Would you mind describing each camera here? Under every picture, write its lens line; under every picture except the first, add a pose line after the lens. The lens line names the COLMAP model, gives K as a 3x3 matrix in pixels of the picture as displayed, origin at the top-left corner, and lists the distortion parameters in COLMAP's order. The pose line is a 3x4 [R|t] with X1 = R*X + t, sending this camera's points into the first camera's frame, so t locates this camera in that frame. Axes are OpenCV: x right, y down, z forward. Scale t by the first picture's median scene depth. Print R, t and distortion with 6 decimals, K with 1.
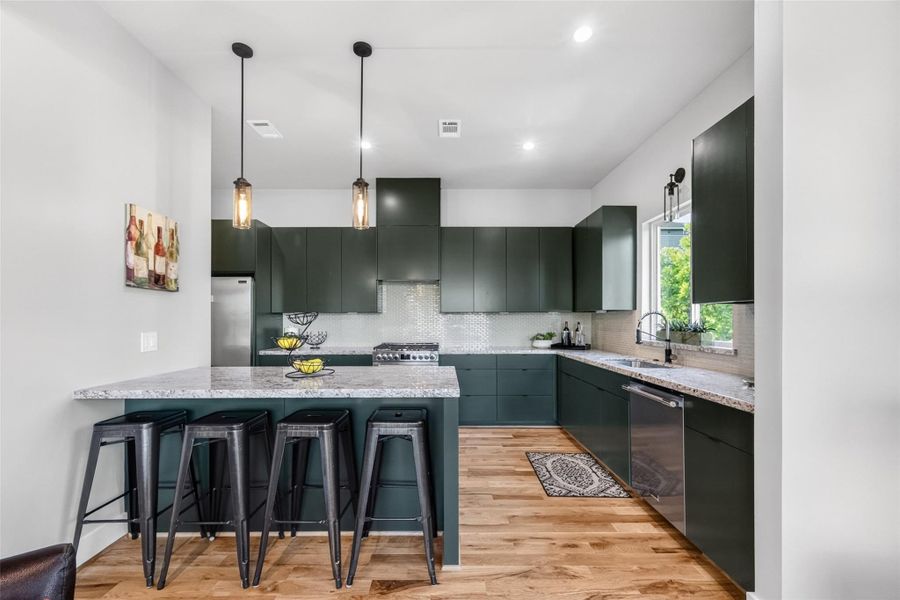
lens RADIAL K [[378.3, 0, 459.5], [0, 378.3, 319.4], [0, 0, 1]] dist [0.000074, -0.000058]
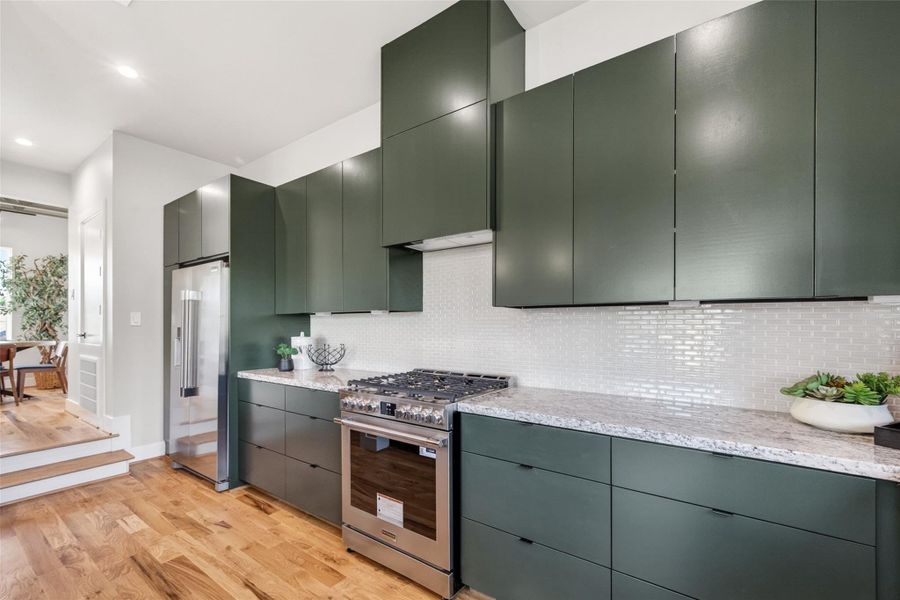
lens RADIAL K [[378.3, 0, 463.0], [0, 378.3, 326.8], [0, 0, 1]] dist [0.000074, -0.000058]
pose [[0.794080, 0.005191, -0.607792, 0.218441], [0.002175, 0.999933, 0.011383, -0.001855], [0.607810, -0.010361, 0.794015, 0.792814]]
